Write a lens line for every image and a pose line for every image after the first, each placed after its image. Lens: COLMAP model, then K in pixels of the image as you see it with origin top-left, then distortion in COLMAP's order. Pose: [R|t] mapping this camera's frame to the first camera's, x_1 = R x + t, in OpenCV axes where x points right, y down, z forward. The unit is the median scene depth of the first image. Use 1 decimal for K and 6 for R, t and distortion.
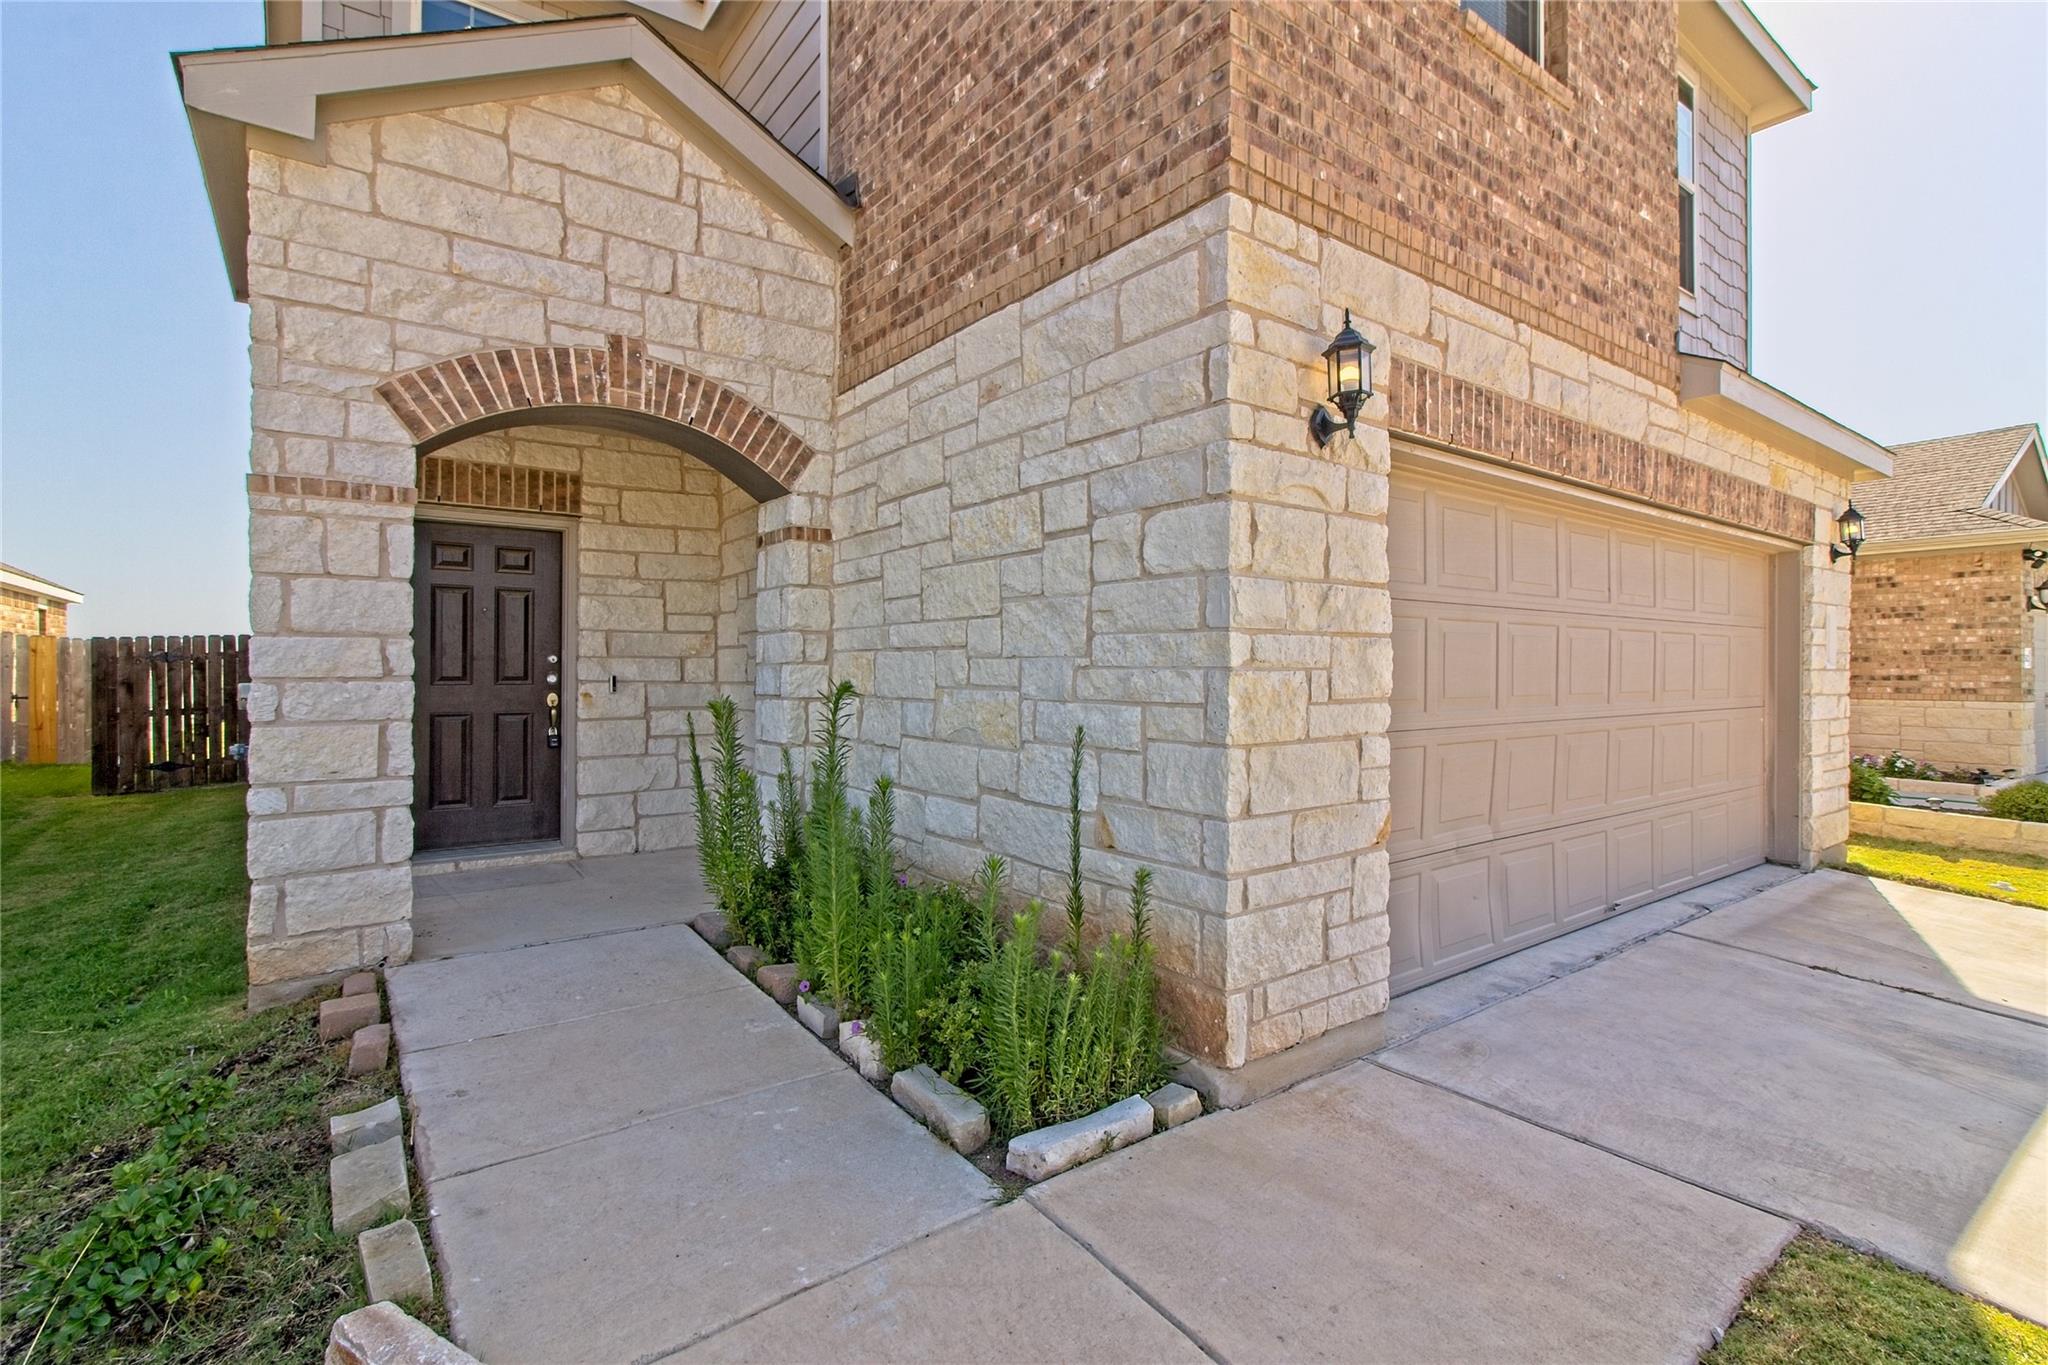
lens RADIAL K [[946.7, 0, 1017.3], [0, 946.7, 672.1], [0, 0, 1]] dist [-0.006371, 0.004044]
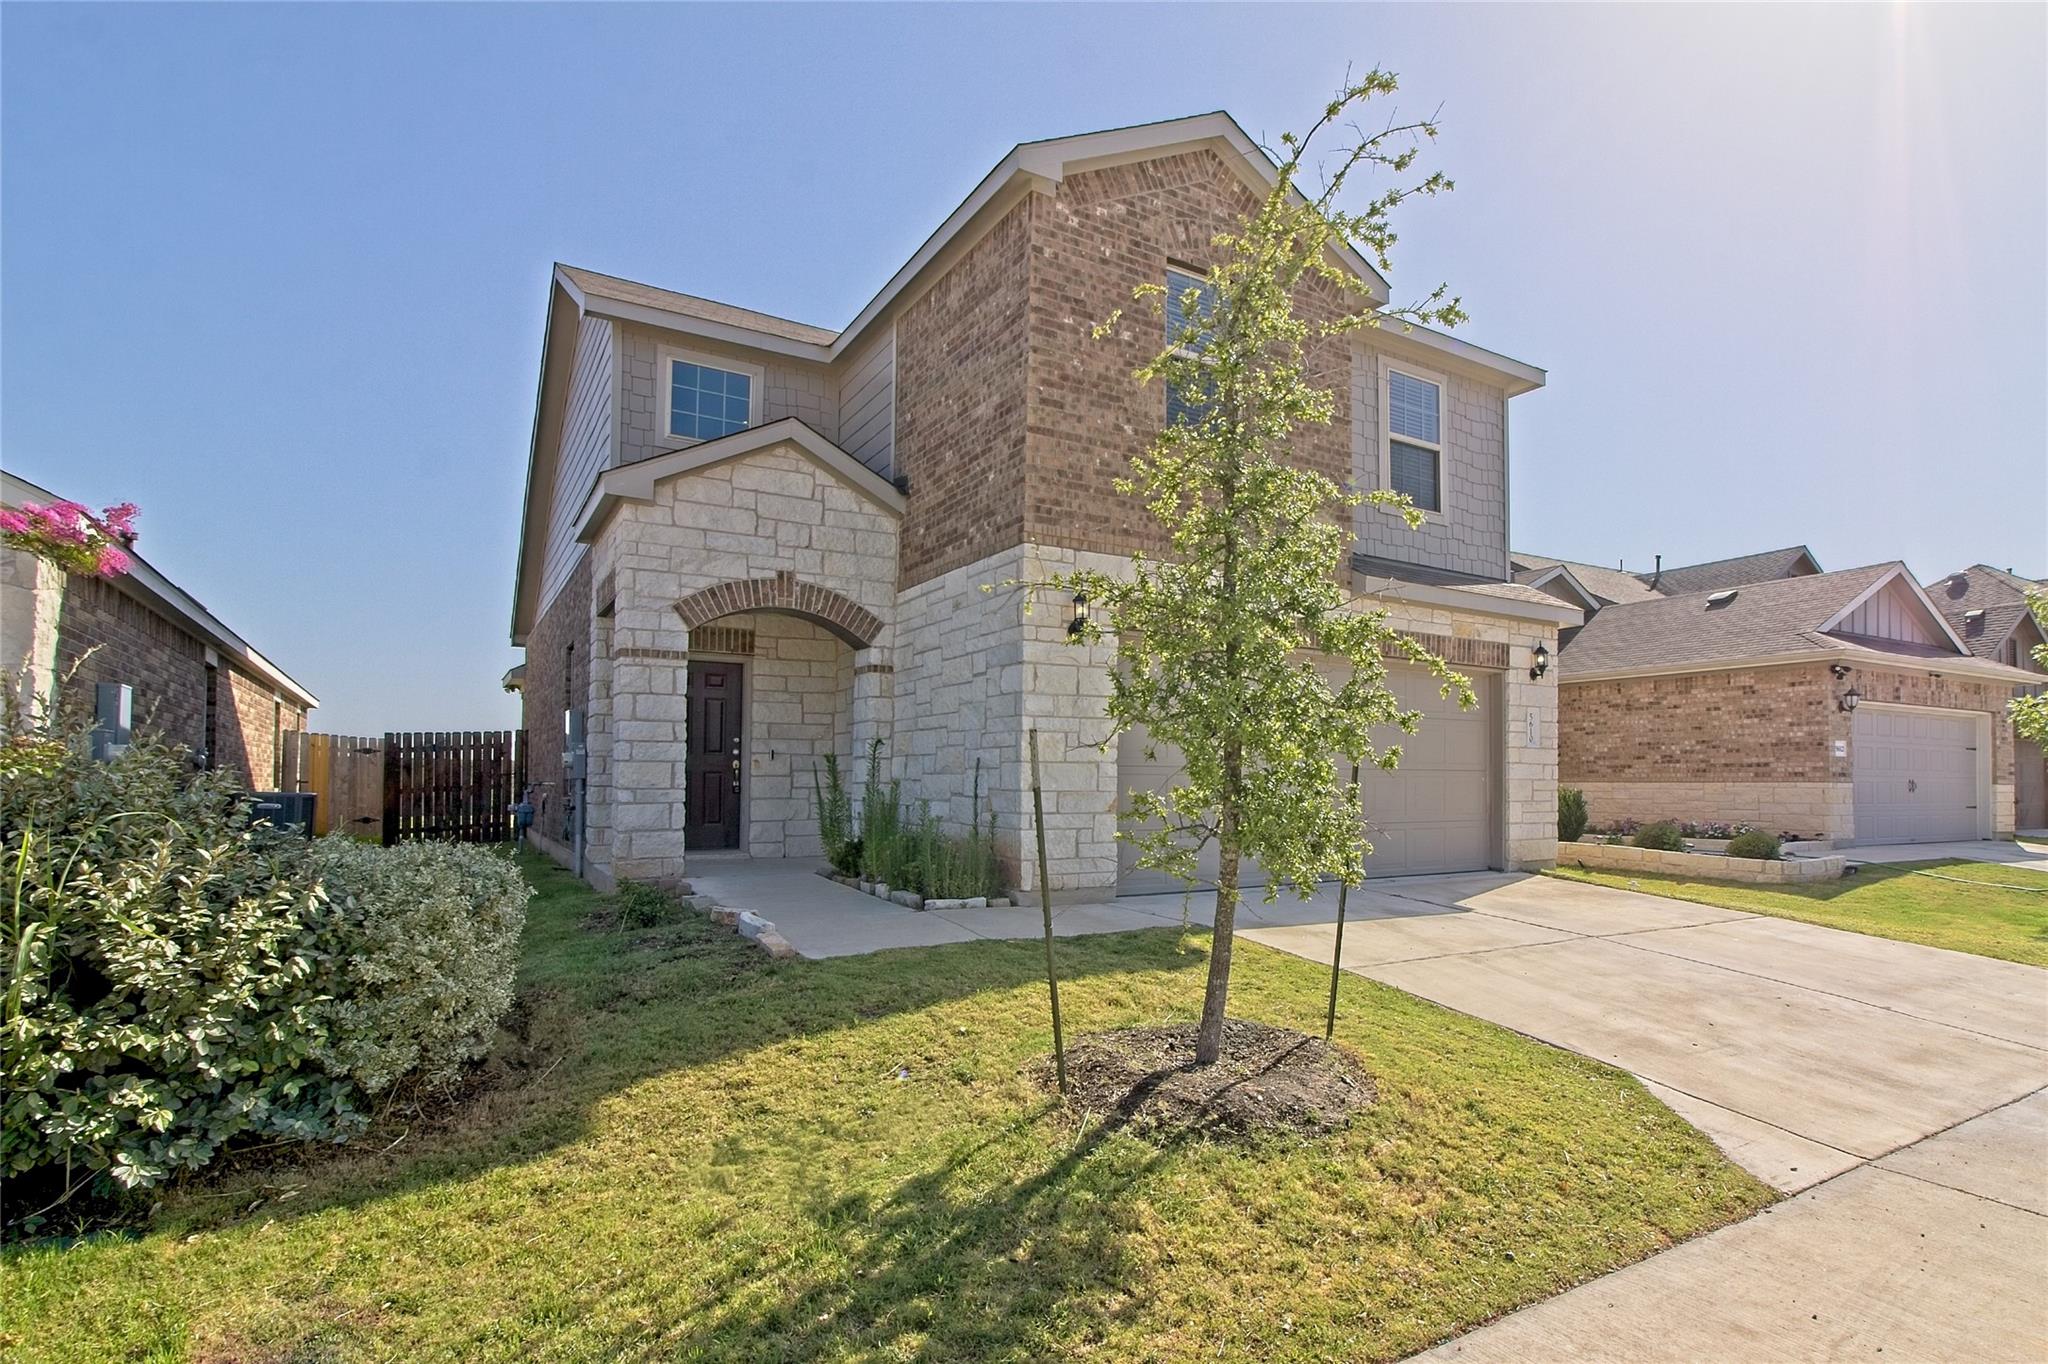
lens RADIAL K [[996.9, 0, 1105.2], [0, 996.9, 749.0], [0, 0, 1]] dist [-0.011285, 0.004390]
pose [[0.998298, 0.001030, -0.058318, 0.381059], [-0.002909, 0.999479, -0.032151, 0.082269], [0.058255, 0.032266, 0.997780, -1.044422]]
